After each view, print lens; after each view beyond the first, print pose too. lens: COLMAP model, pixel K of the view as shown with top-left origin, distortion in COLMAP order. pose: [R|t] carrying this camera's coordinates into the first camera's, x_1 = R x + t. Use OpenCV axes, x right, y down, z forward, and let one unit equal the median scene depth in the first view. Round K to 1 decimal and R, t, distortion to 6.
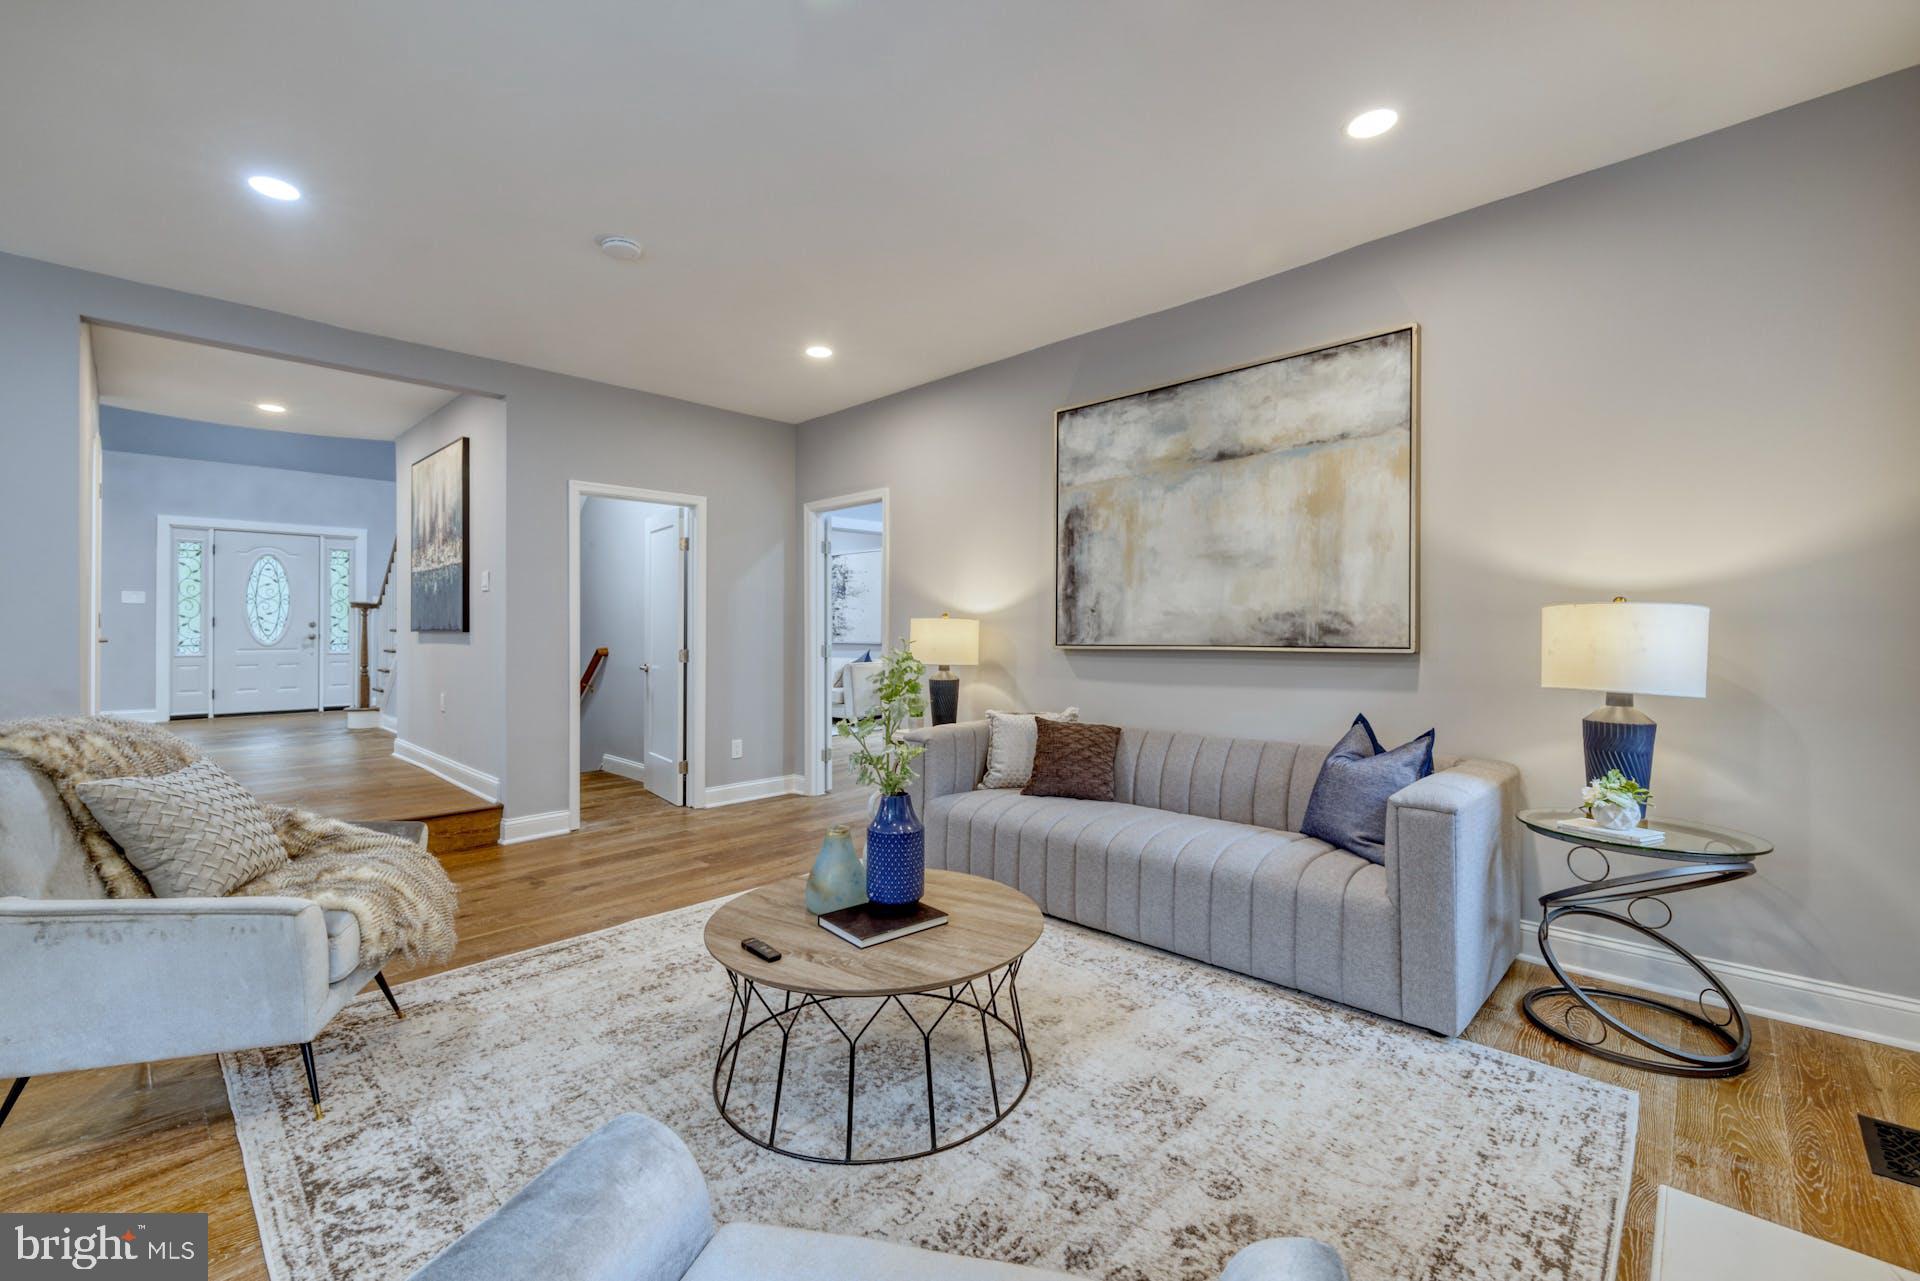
lens RADIAL K [[804.2, 0, 934.7], [0, 804.2, 623.0], [0, 0, 1]] dist [-0.002188, -0.000391]
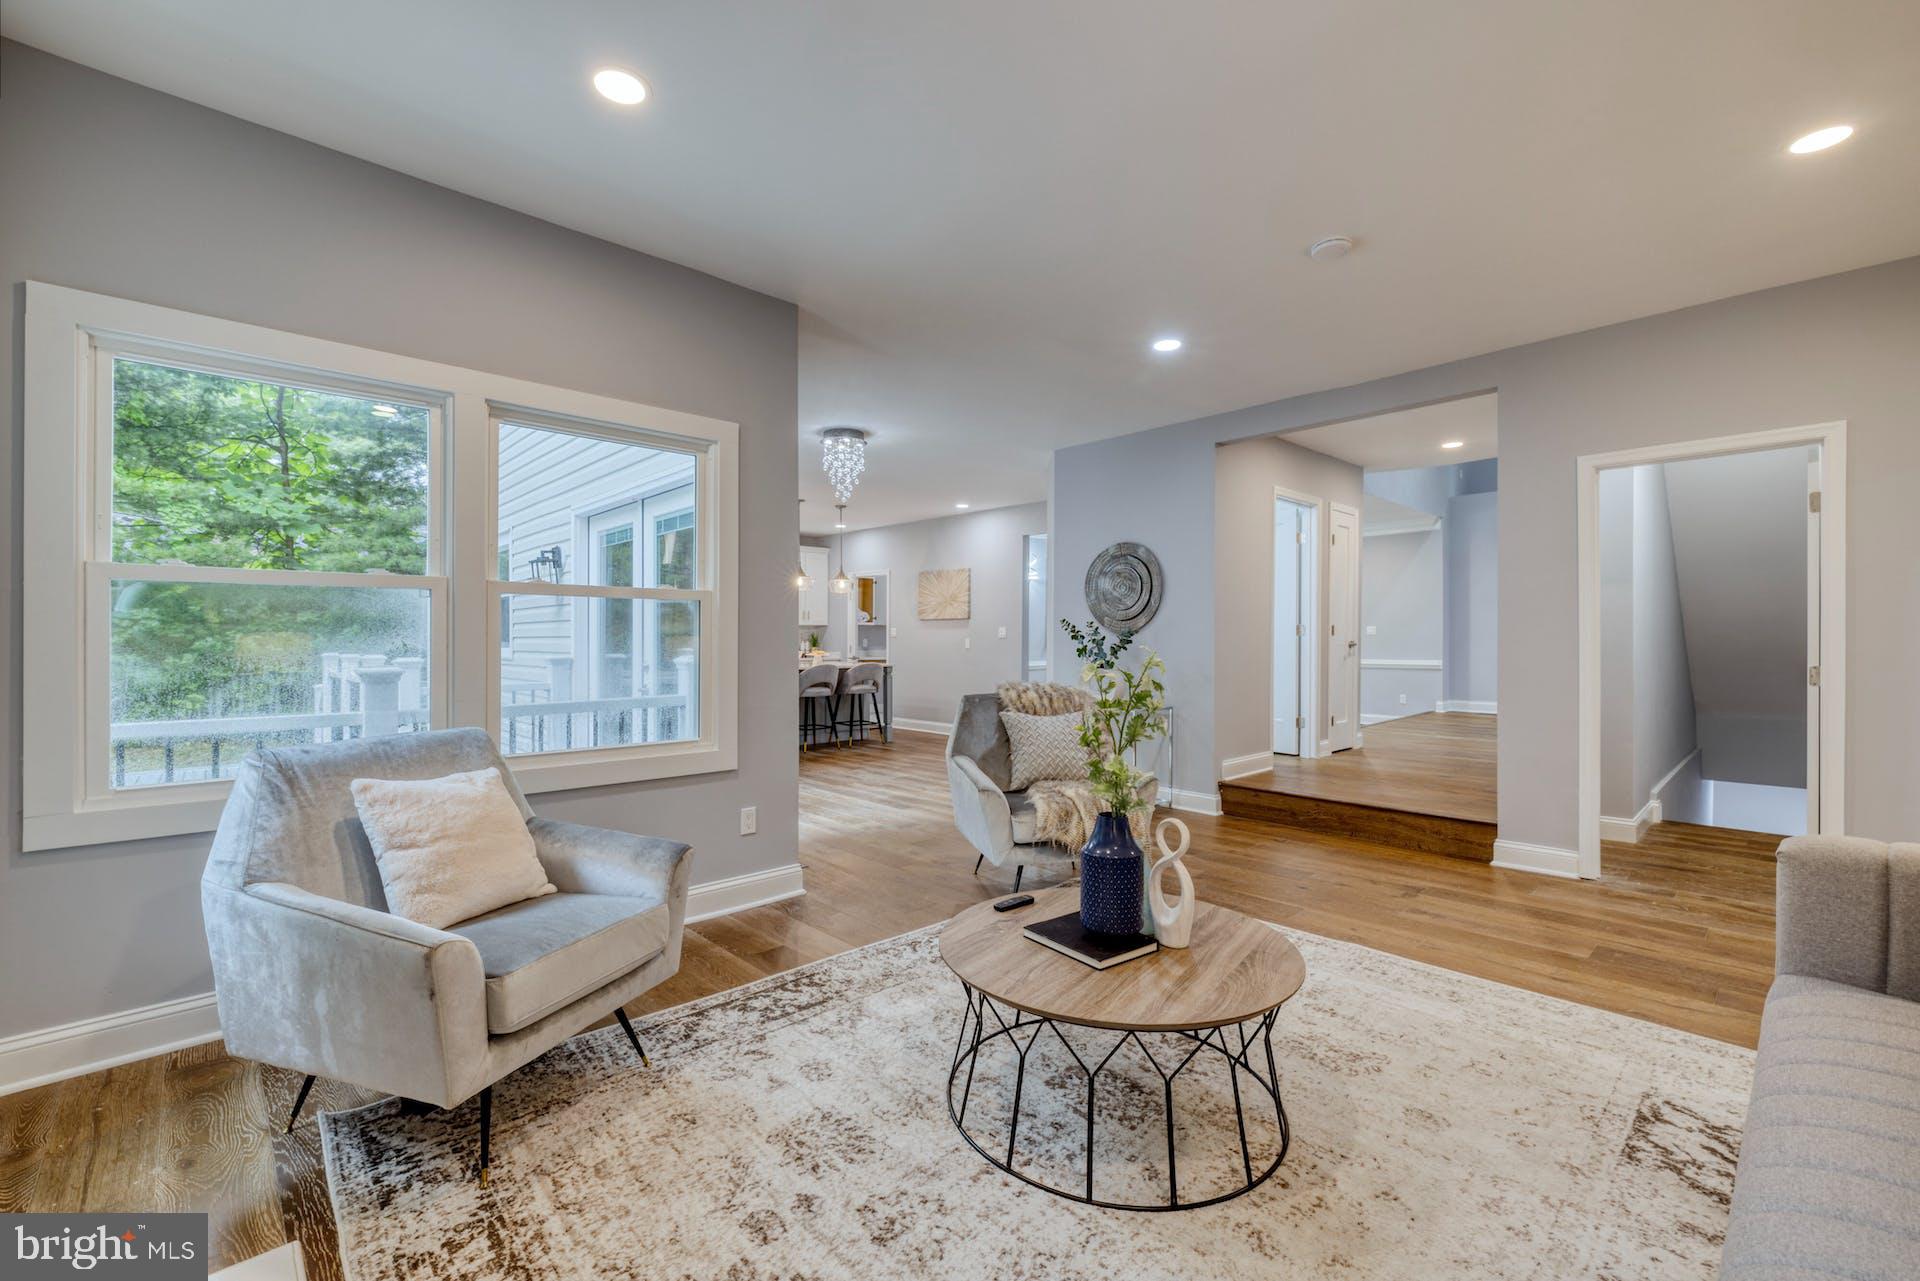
lens RADIAL K [[804.2, 0, 972.1], [0, 804.2, 638.8], [0, 0, 1]] dist [-0.002188, -0.000391]
pose [[-0.036416, -0.000606, -0.999337, 0.519979], [0.010281, 0.999947, -0.000981, 0.006094], [0.999284, -0.010310, -0.036408, 0.519344]]
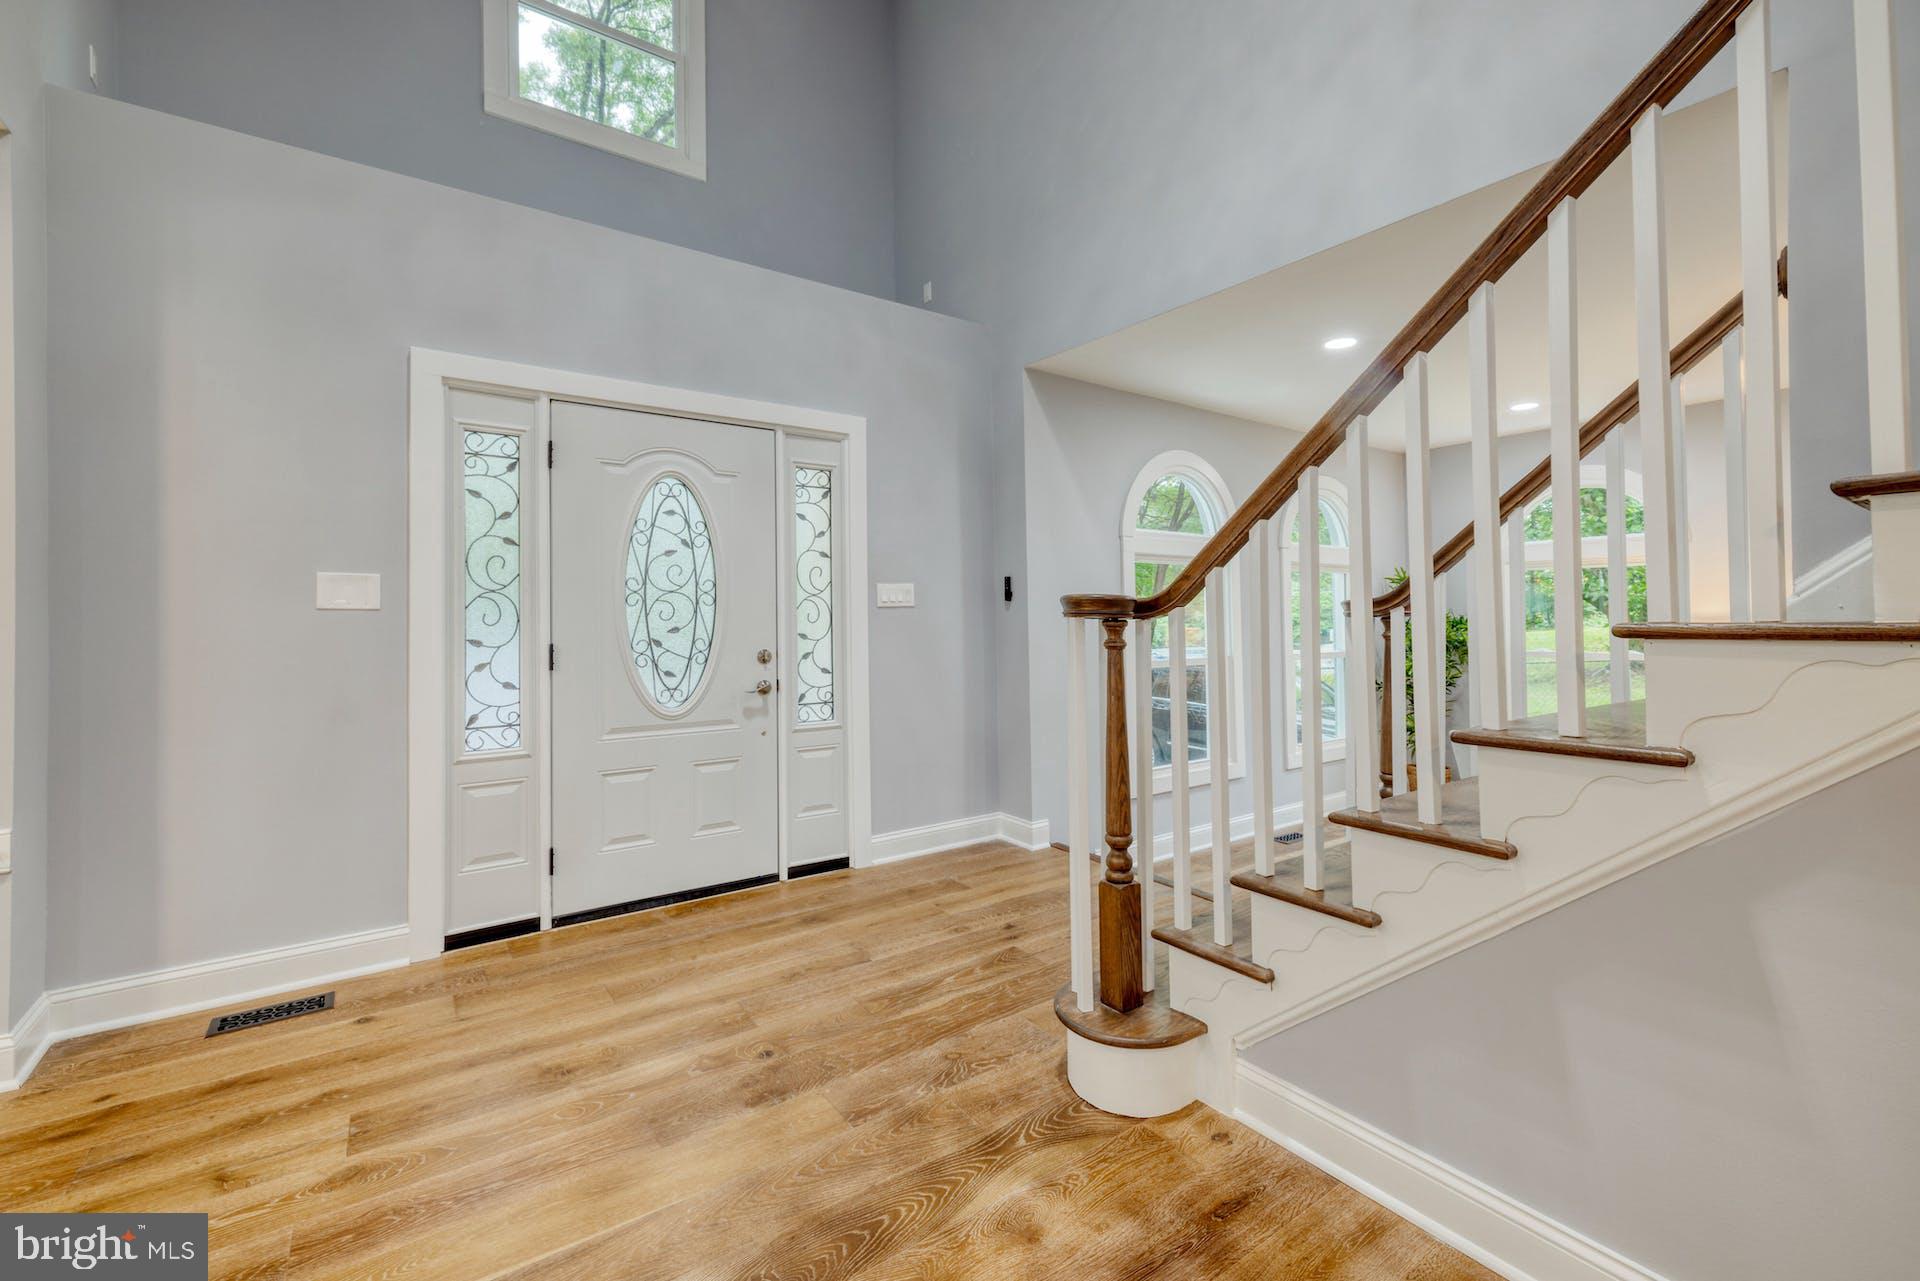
lens RADIAL K [[804.2, 0, 969.1], [0, 804.2, 606.6], [0, 0, 1]] dist [-0.002188, -0.000391]
pose [[0.986098, -0.013449, -0.165619, -0.633776], [0.012014, 0.999881, -0.009665, -0.017685], [0.165730, 0.007541, 0.986142, 0.655893]]
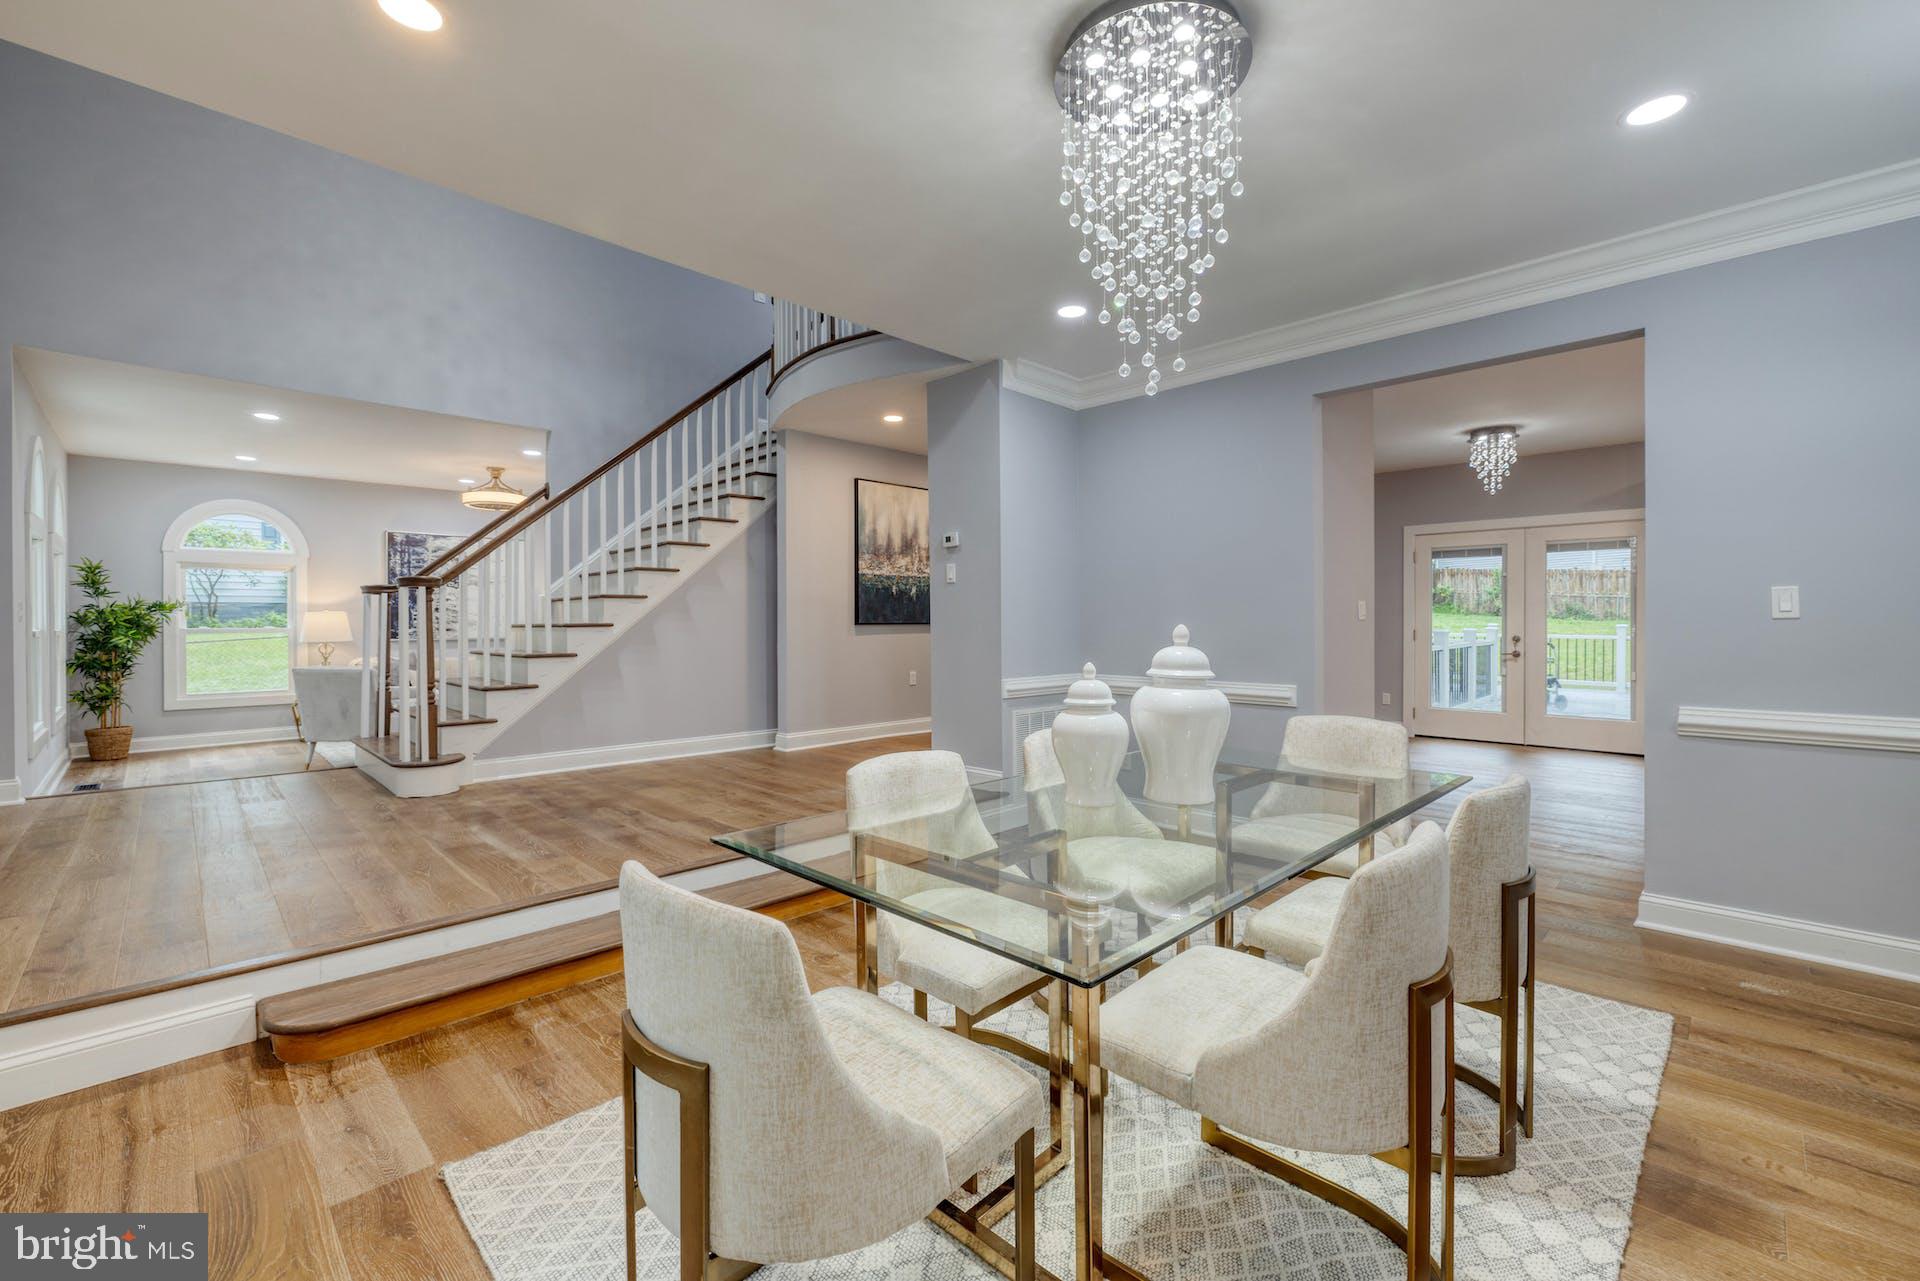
lens RADIAL K [[804.2, 0, 953.6], [0, 804.2, 631.9], [0, 0, 1]] dist [-0.002188, -0.000391]
pose [[0.014256, -0.005218, 0.999885, -1.071057], [-0.003472, 0.999980, 0.005268, 0.006633], [-0.999892, -0.003547, 0.014238, 0.562549]]
